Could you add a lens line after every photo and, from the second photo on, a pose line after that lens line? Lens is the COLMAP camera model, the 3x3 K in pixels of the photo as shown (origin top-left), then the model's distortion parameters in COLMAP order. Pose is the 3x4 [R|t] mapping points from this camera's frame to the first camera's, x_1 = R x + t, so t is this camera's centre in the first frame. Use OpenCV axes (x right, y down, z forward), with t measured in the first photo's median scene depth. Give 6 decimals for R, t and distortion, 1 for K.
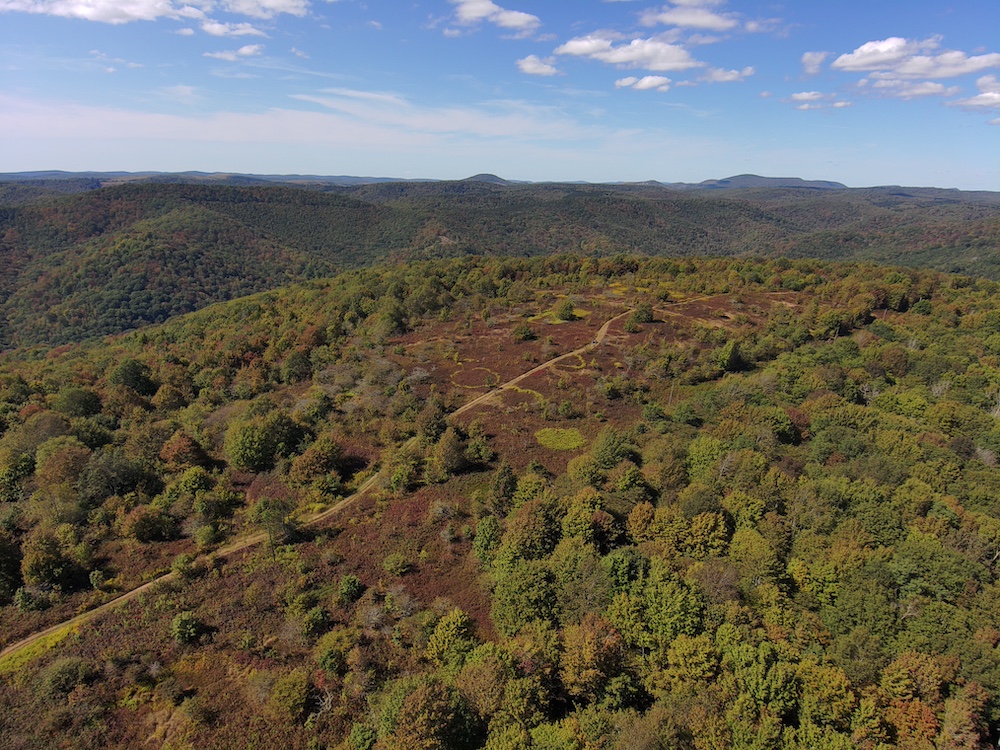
lens RADIAL K [[604.7, 0, 514.3], [0, 604.7, 368.7], [0, 0, 1]] dist [0.068569, -0.091501]
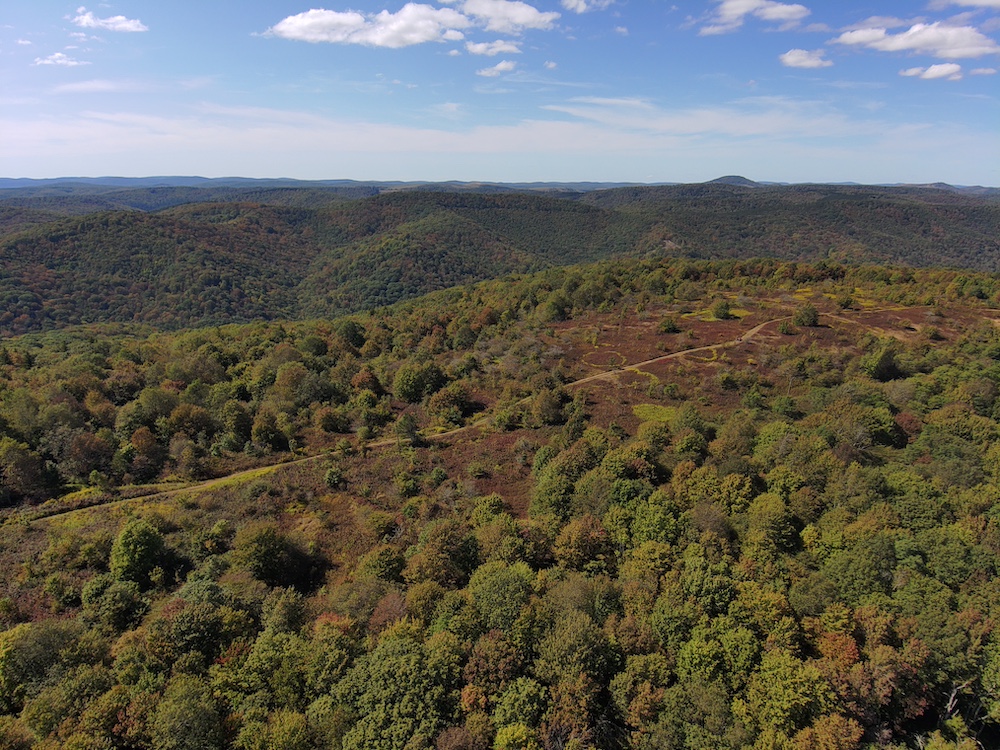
lens RADIAL K [[604.7, 0, 511.8], [0, 604.7, 373.1], [0, 0, 1]] dist [0.068569, -0.091501]
pose [[0.931626, 0.097250, -0.350165, 0.162618], [-0.097511, 0.995090, 0.016931, 0.036720], [0.350092, 0.018372, 0.936535, -0.117902]]
